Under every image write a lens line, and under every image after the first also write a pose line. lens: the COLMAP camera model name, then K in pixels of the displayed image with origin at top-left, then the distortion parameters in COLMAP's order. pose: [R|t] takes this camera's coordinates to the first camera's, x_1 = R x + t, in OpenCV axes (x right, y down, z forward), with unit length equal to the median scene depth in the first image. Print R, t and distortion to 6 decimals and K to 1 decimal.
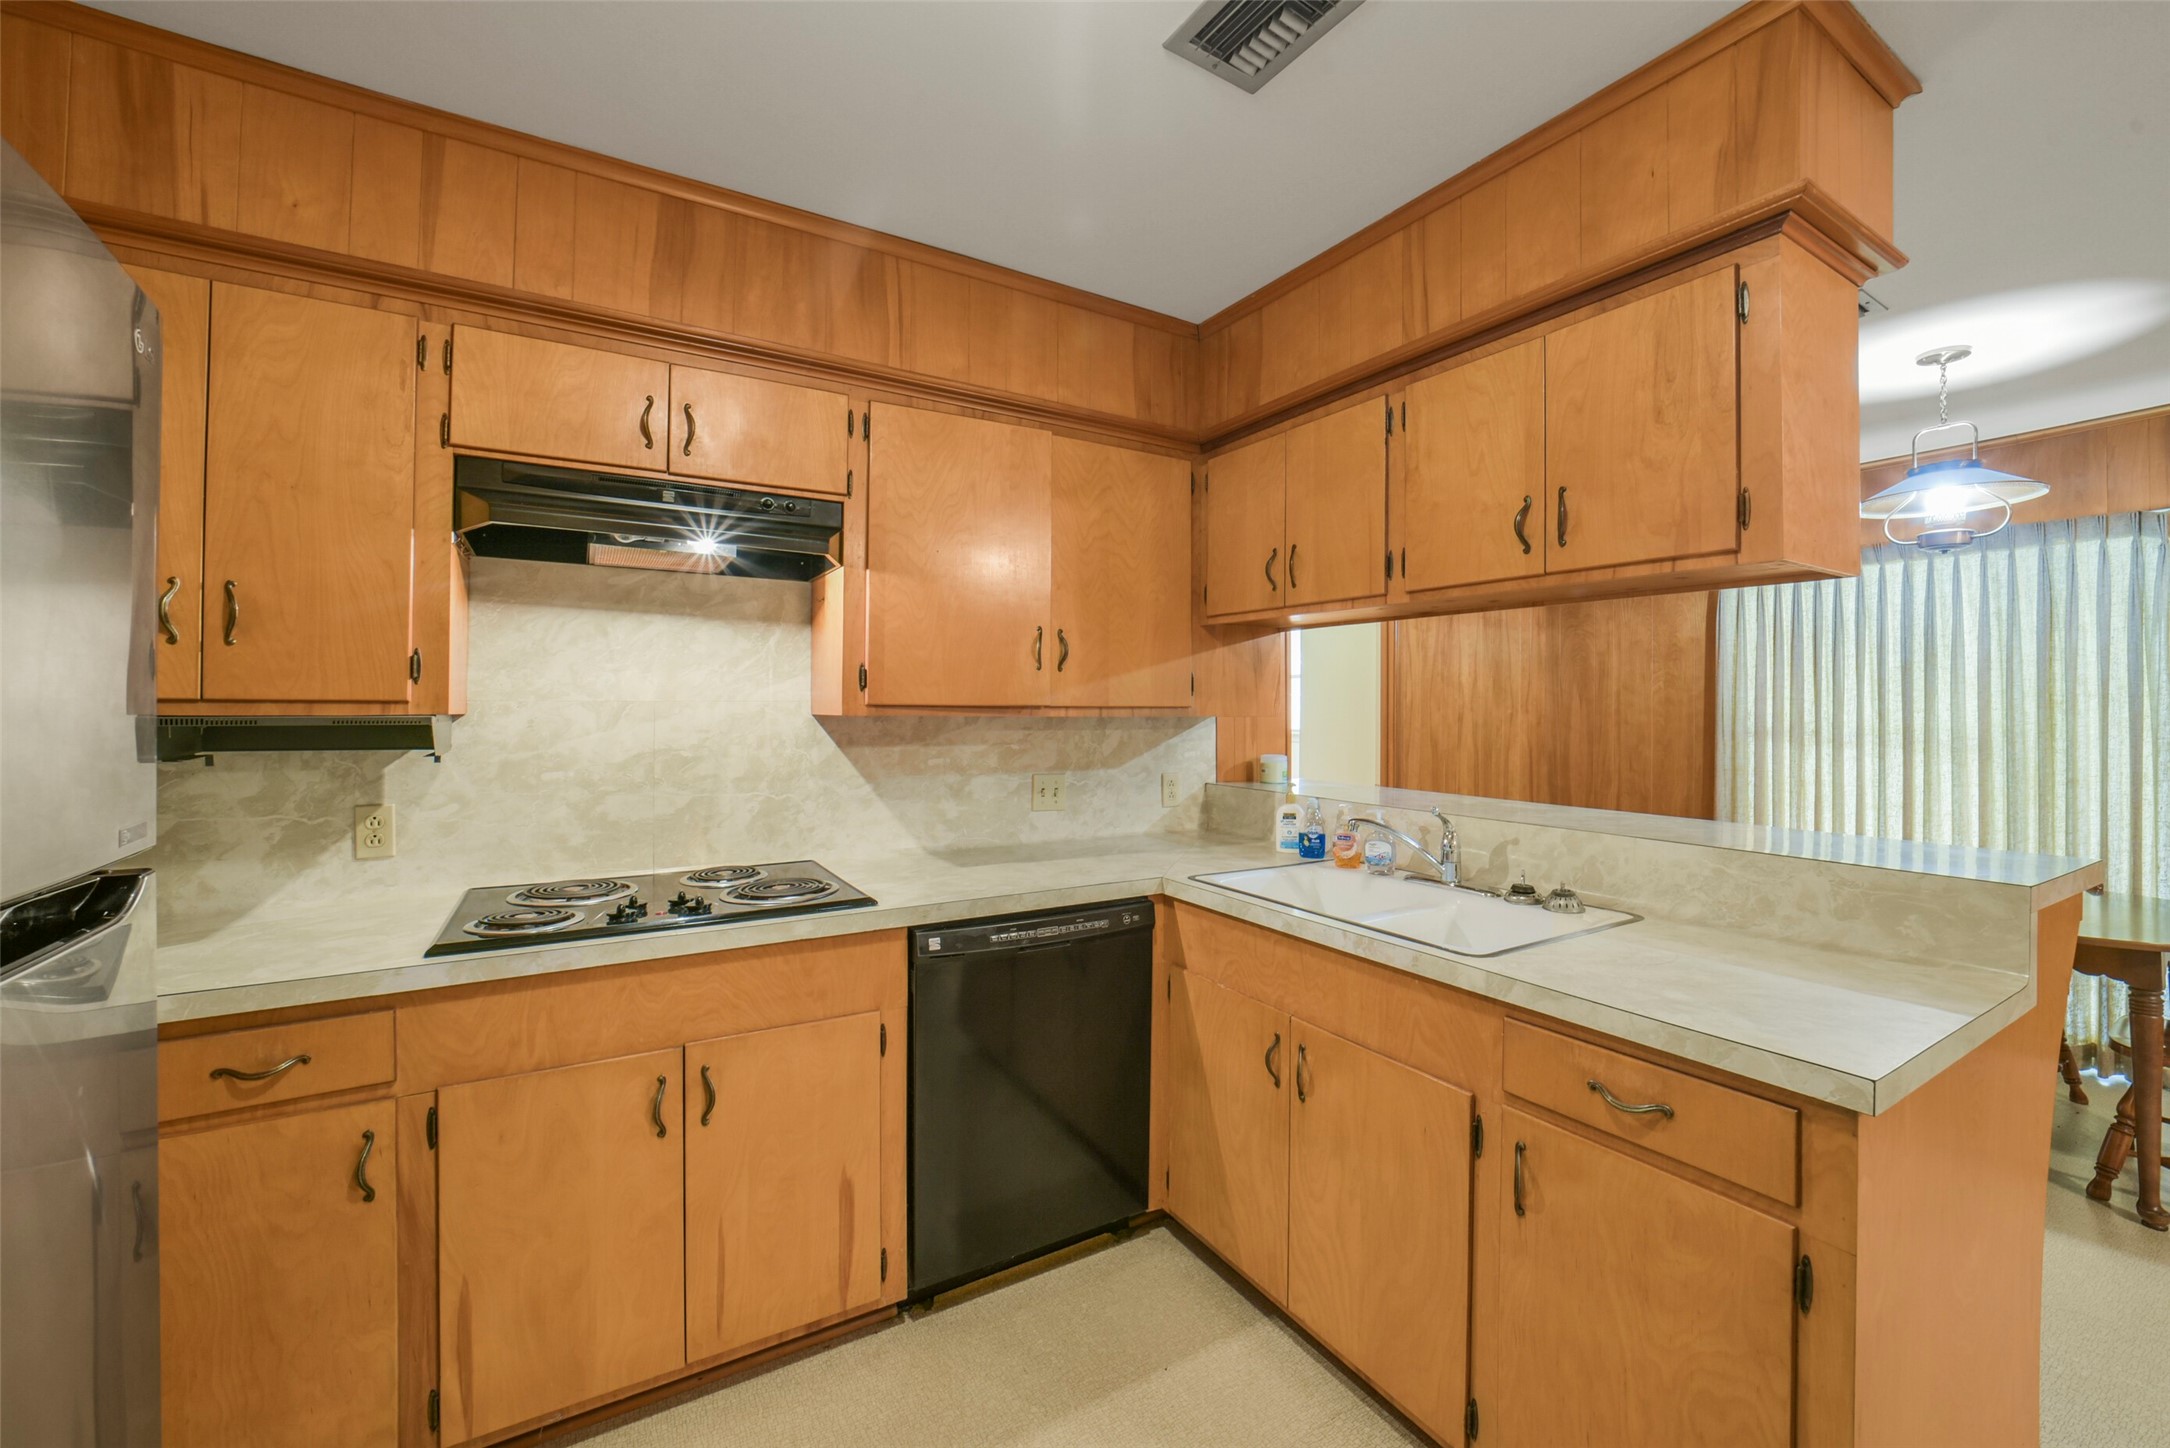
lens RADIAL K [[868.1, 0, 1118.7], [0, 868.1, 730.9], [0, 0, 1]] dist [-0.025901, 0.006599]
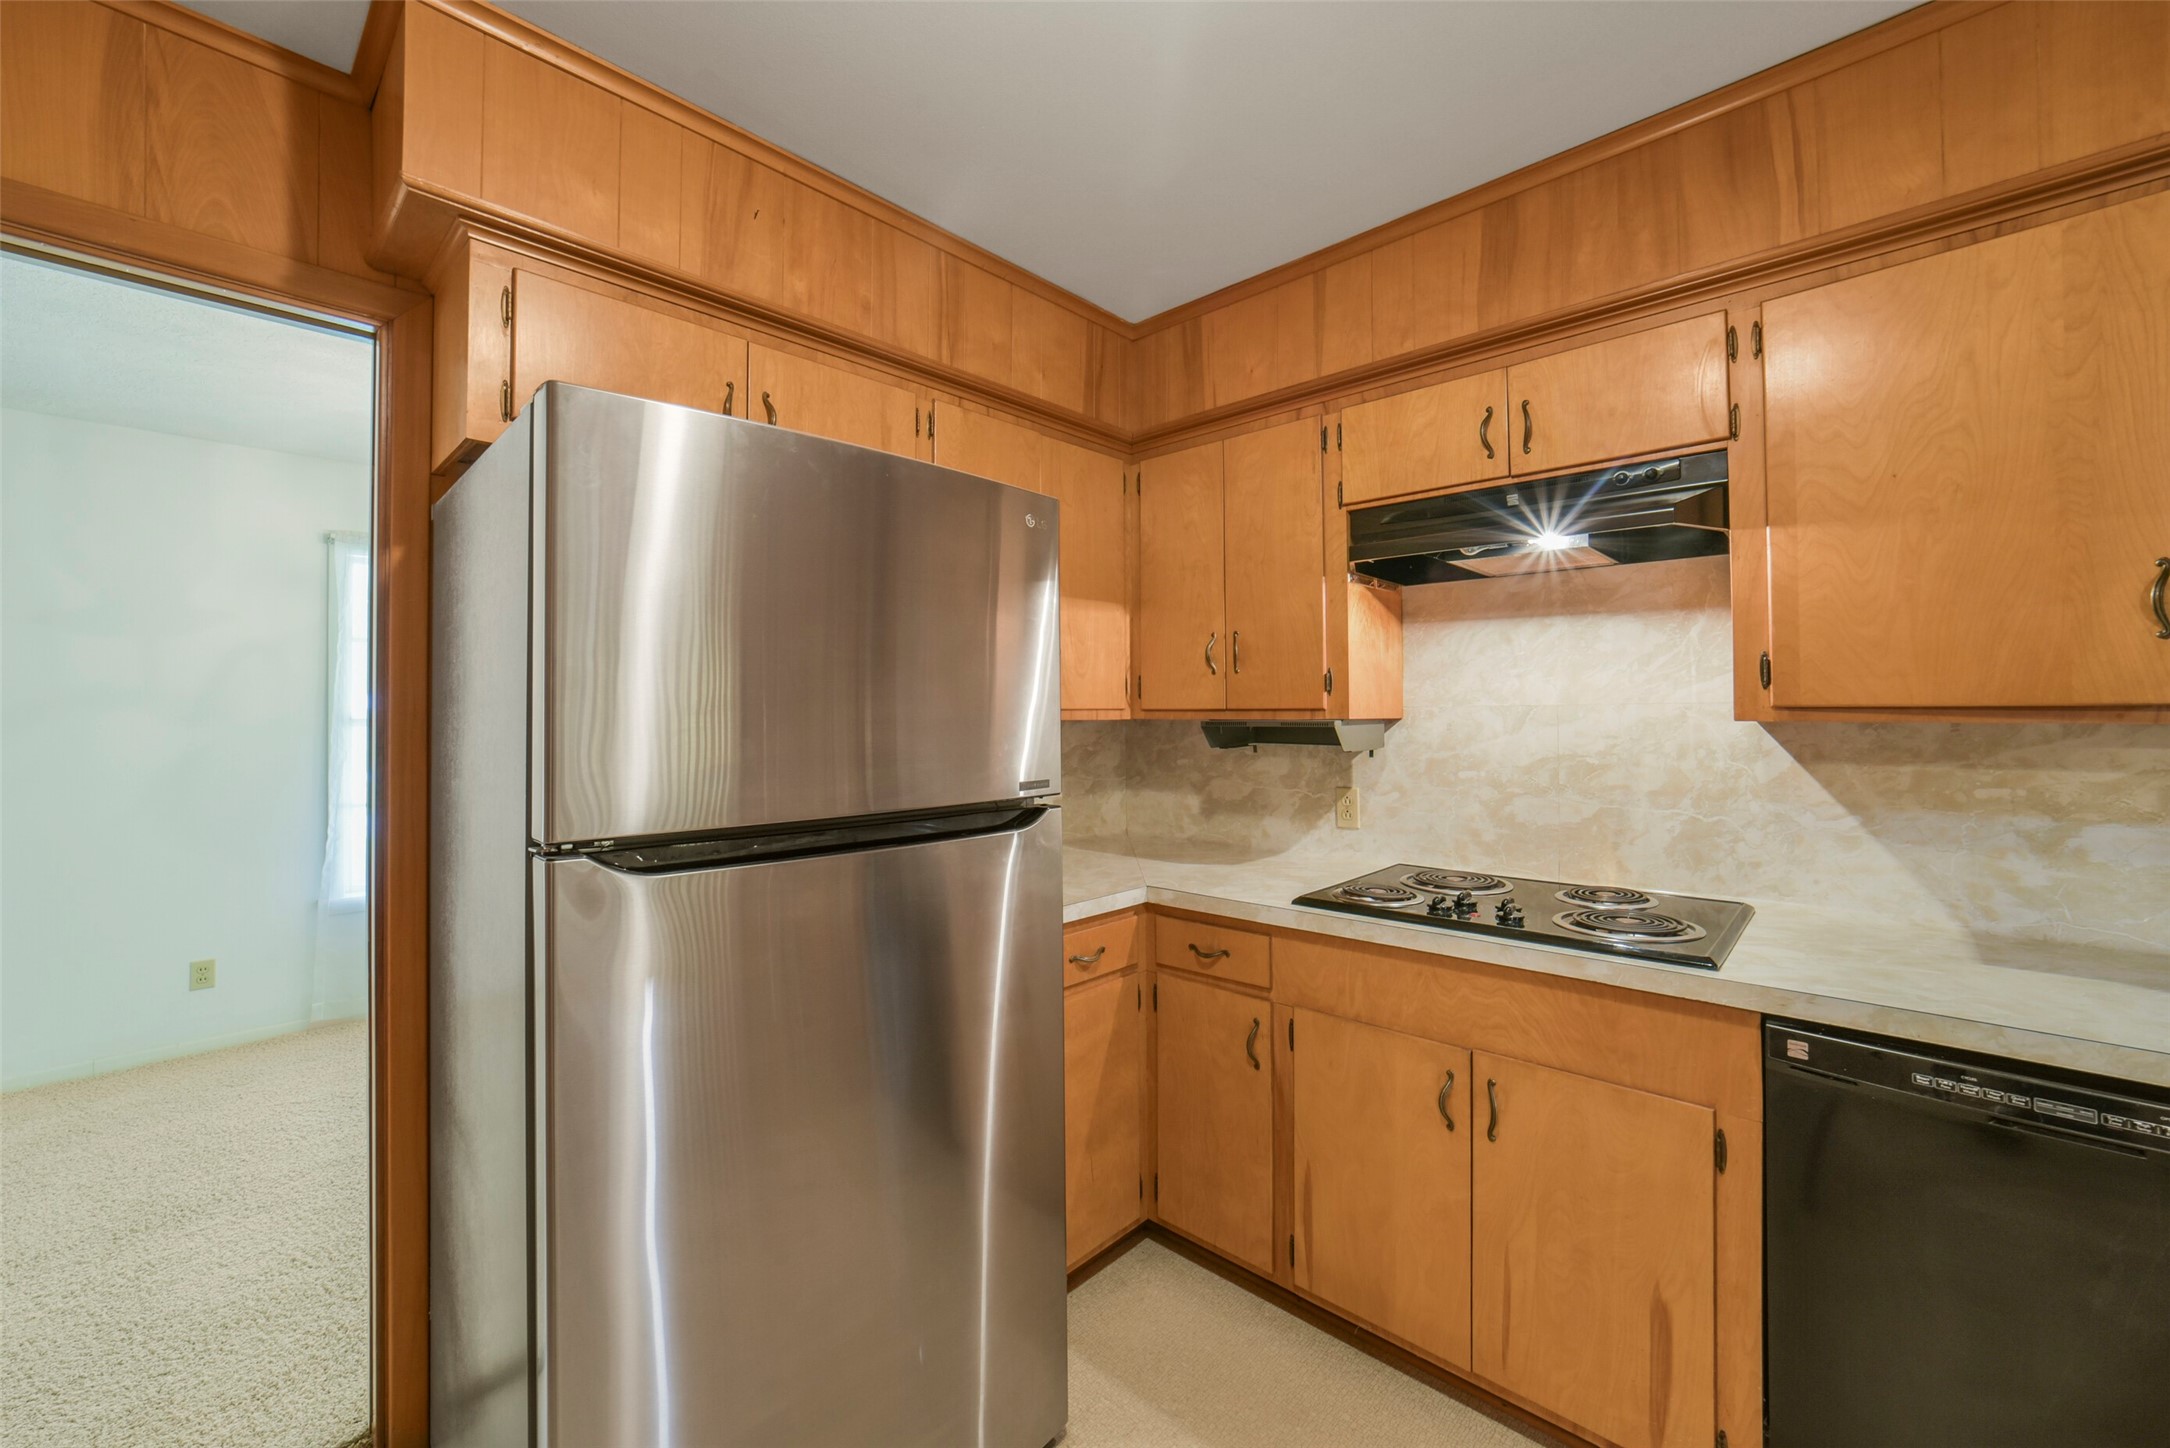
lens RADIAL K [[864.7, 0, 1085.0], [0, 864.7, 724.0], [0, 0, 1]] dist [-0.024171, 0.011075]
pose [[0.265413, 0.008592, -0.964097, 0.296432], [-0.016437, 0.999855, 0.004386, -0.009829], [0.963995, 0.014683, 0.265516, 0.259207]]
